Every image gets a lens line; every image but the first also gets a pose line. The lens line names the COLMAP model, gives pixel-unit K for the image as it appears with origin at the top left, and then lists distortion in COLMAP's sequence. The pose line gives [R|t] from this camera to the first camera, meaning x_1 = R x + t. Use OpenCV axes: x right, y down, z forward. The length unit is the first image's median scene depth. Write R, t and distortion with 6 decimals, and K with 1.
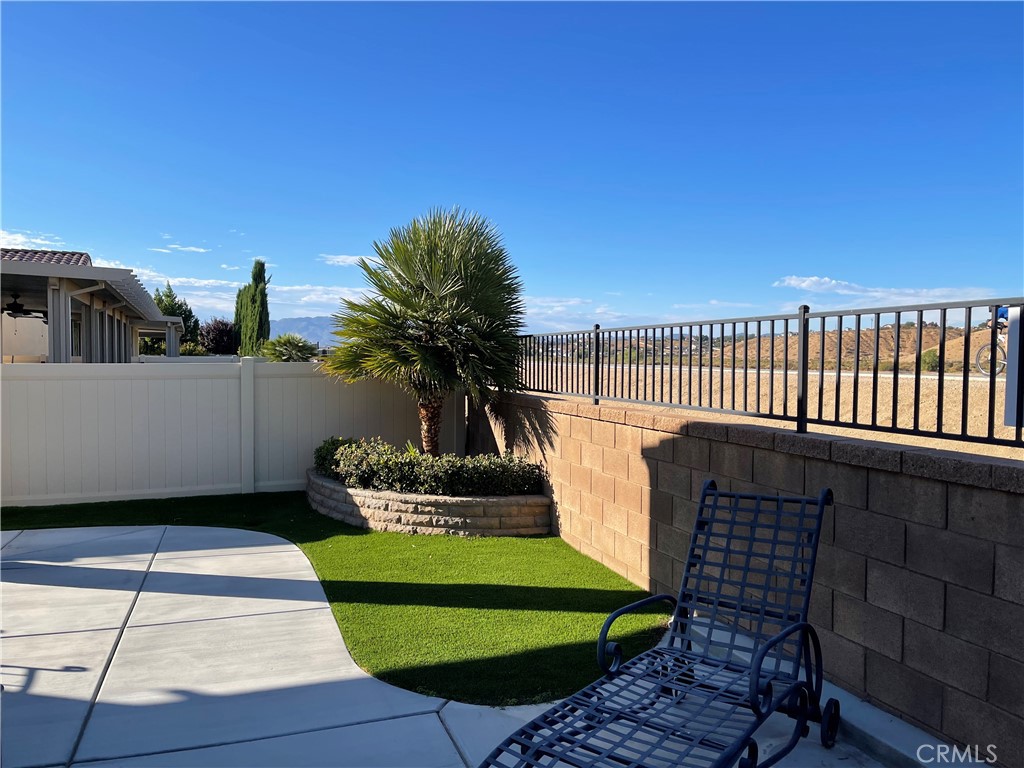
lens RADIAL K [[738.5, 0, 505.2], [0, 738.5, 390.7], [0, 0, 1]] dist [0.103533, -0.119334]
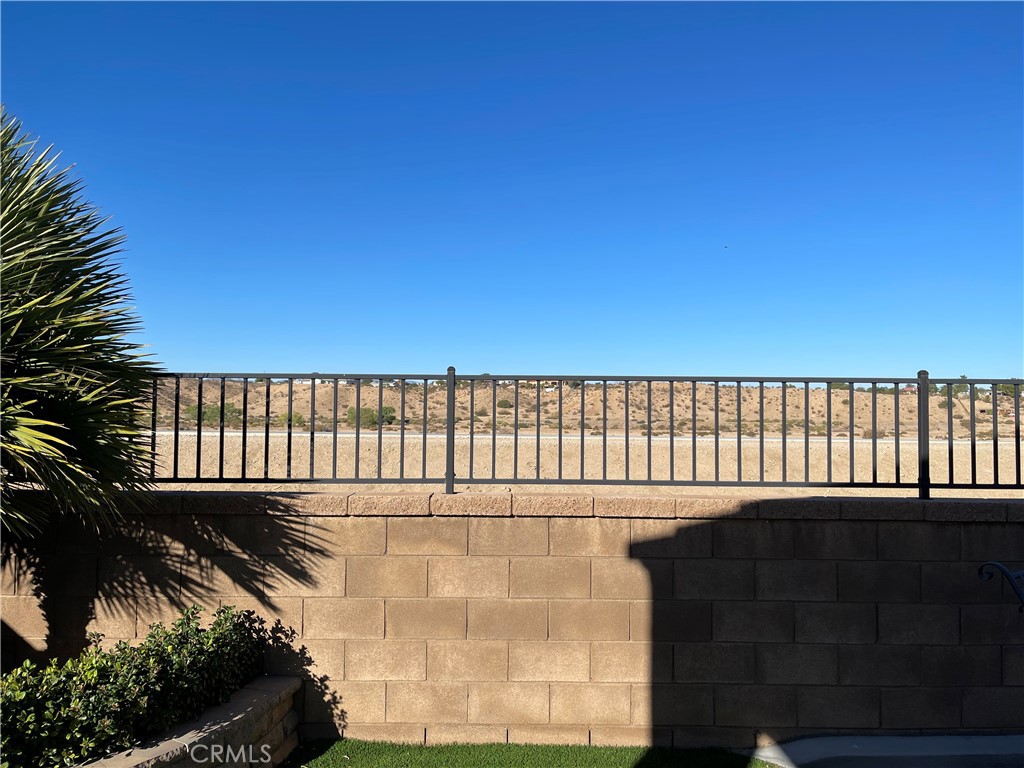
lens RADIAL K [[738.5, 0, 505.2], [0, 738.5, 390.7], [0, 0, 1]] dist [0.103533, -0.119334]
pose [[0.347530, 0.010066, 0.937615, -0.588647], [0.035317, 0.999092, -0.023817, -0.066137], [-0.937003, 0.041391, 0.346860, 0.945773]]
